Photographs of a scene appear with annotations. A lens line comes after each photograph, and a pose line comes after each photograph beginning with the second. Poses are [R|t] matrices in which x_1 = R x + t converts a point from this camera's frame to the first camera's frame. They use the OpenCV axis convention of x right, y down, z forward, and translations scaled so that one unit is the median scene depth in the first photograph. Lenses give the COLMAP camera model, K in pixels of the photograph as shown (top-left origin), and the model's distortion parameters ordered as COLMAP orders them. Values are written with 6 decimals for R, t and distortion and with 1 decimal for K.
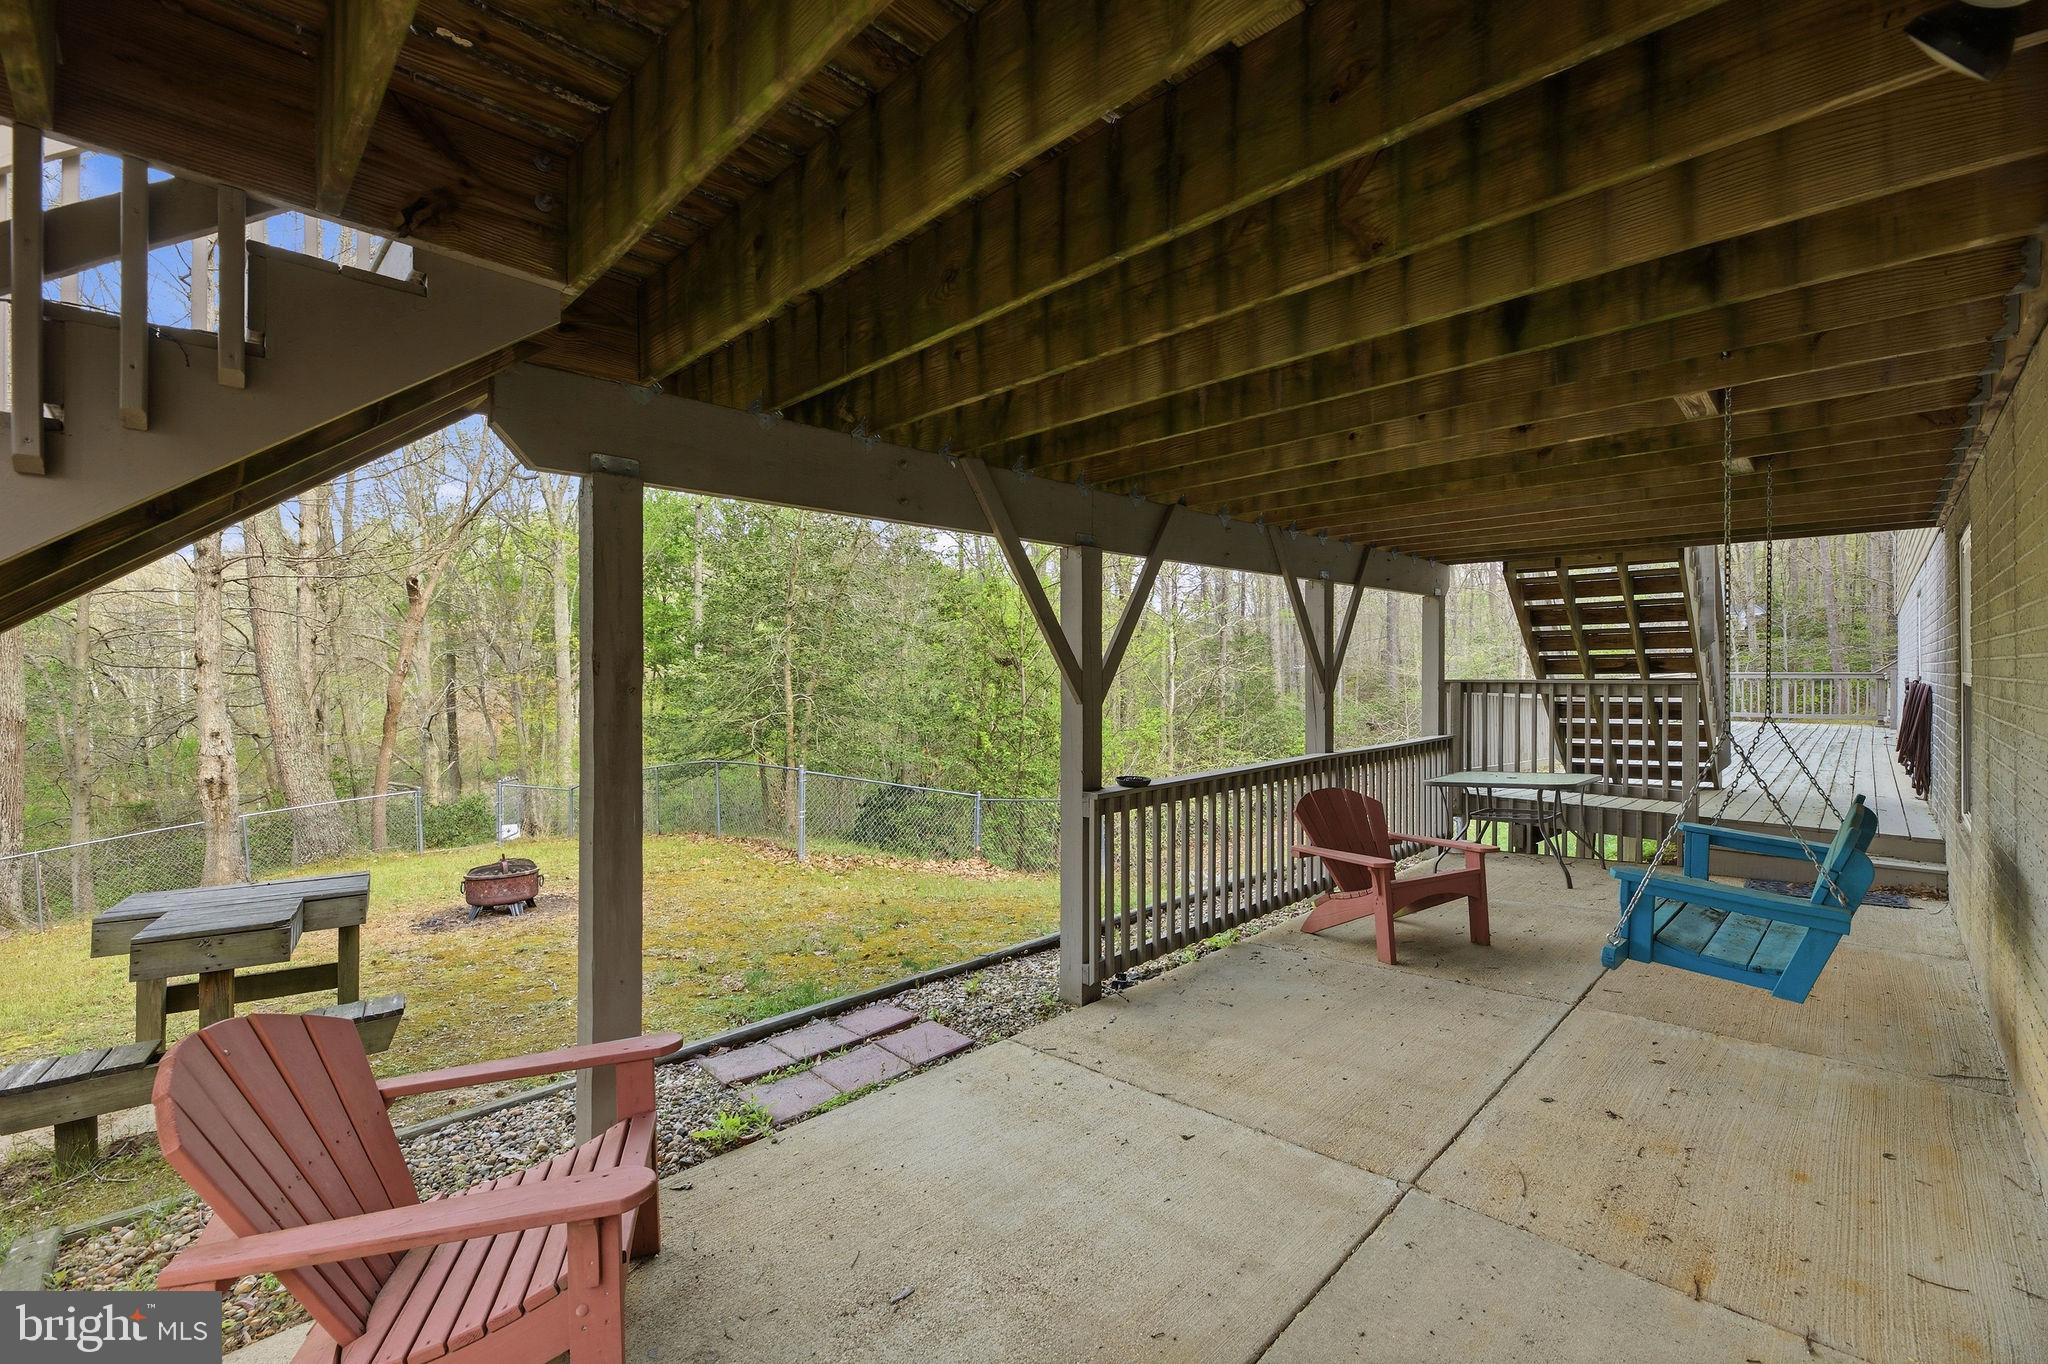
lens RADIAL K [[841.2, 0, 1016.6], [0, 841.2, 674.4], [0, 0, 1]] dist [0.001811, -0.000129]
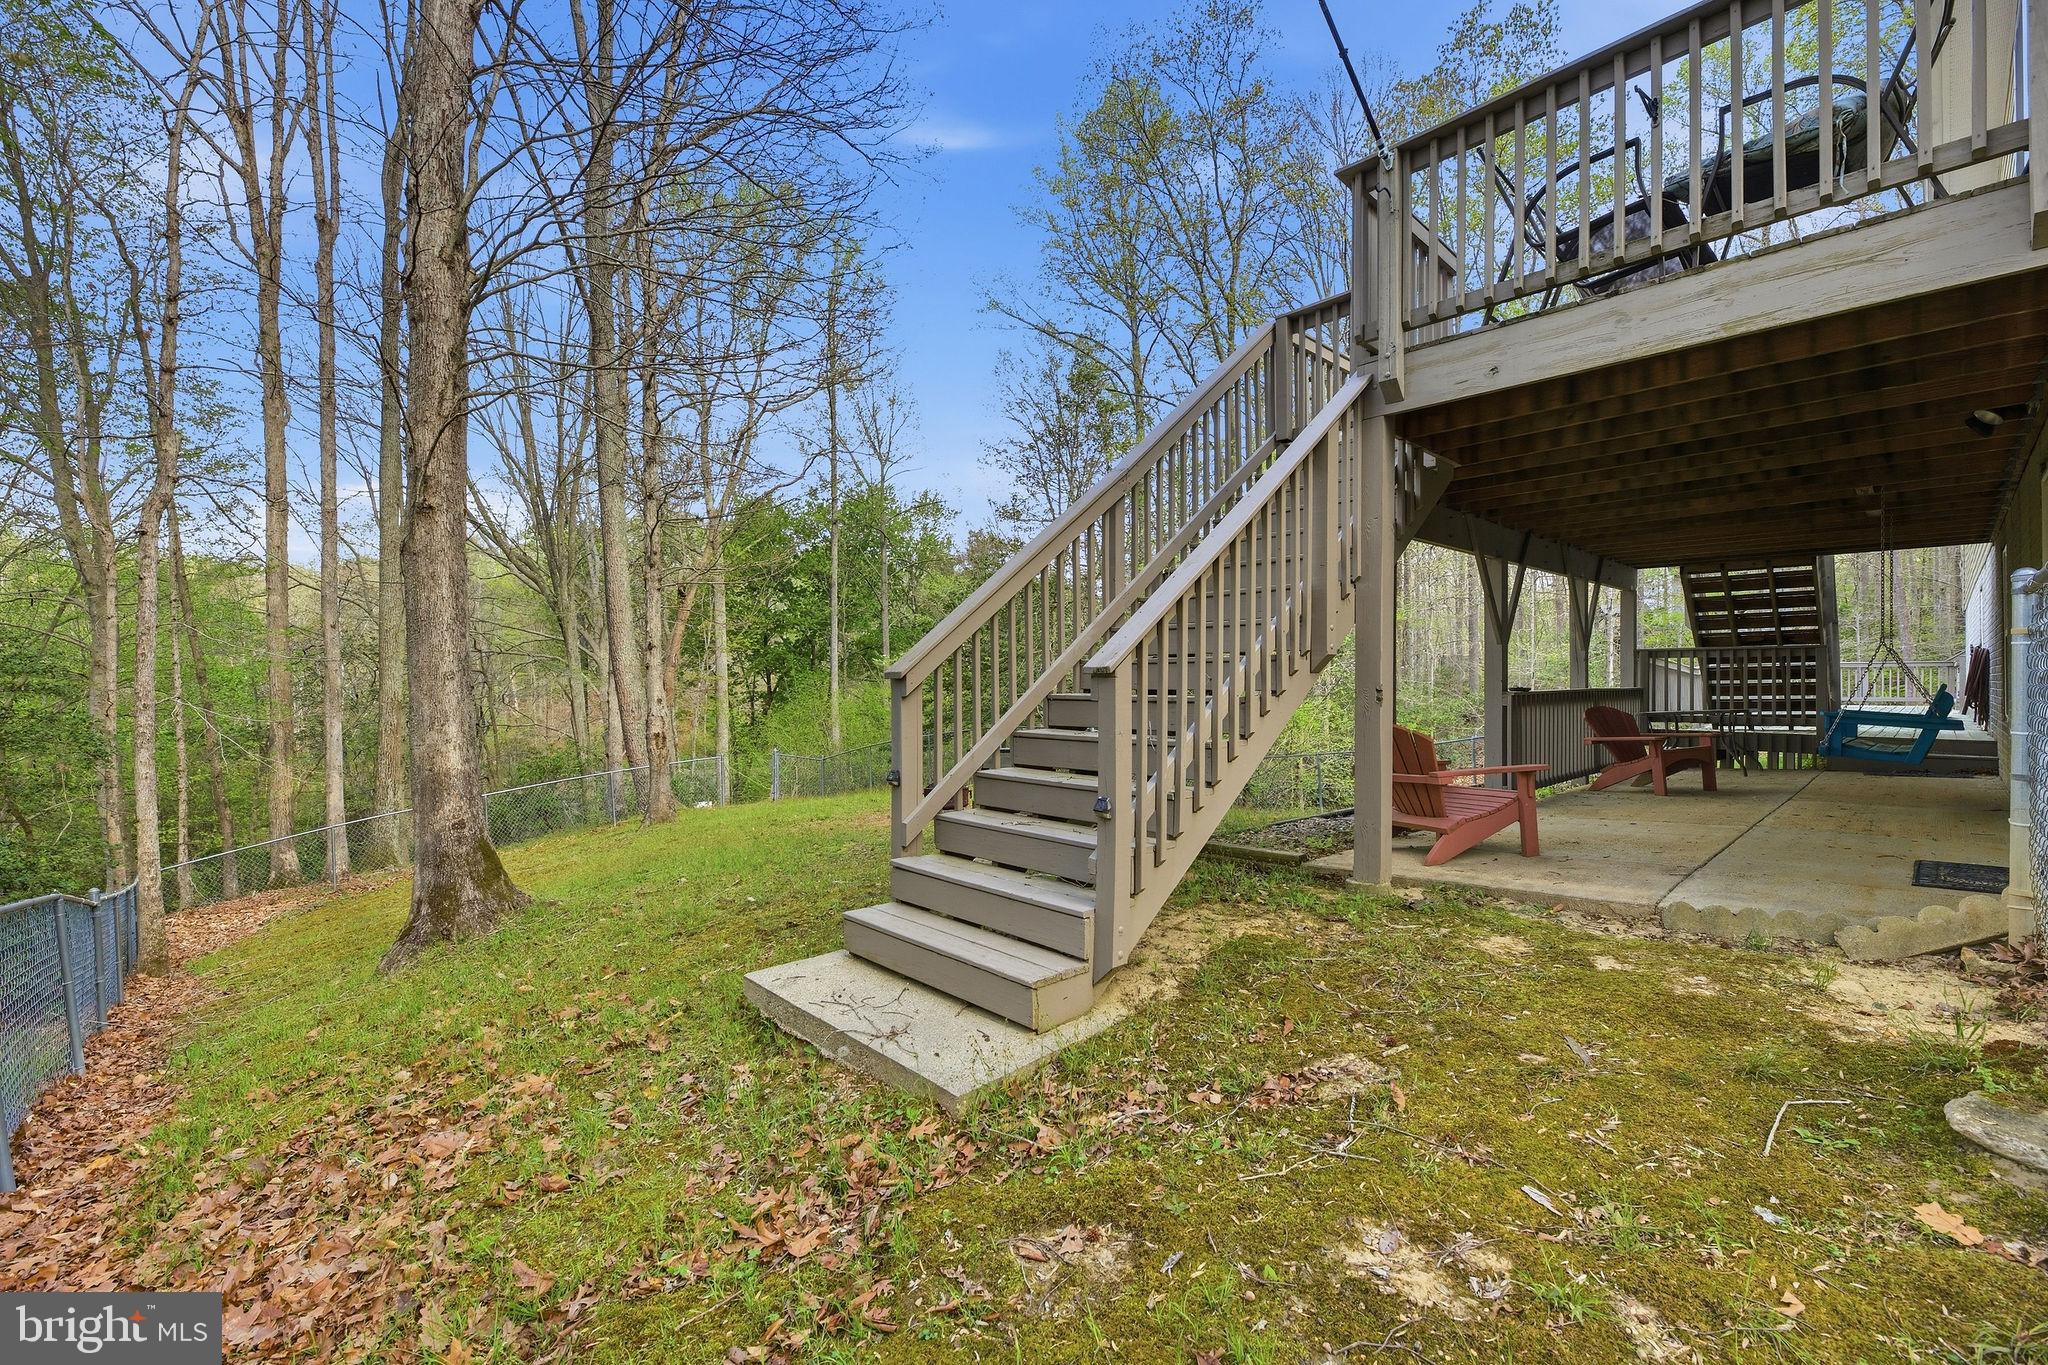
lens RADIAL K [[834.8, 0, 1024.0], [0, 834.8, 682.5], [0, 0, 1]] dist [-0.000687, 0.000158]
pose [[0.999241, 0.000529, -0.038945, -0.524287], [-0.000554, 1.000000, -0.000625, 0.070912], [0.038945, 0.000647, 0.999241, -0.505291]]
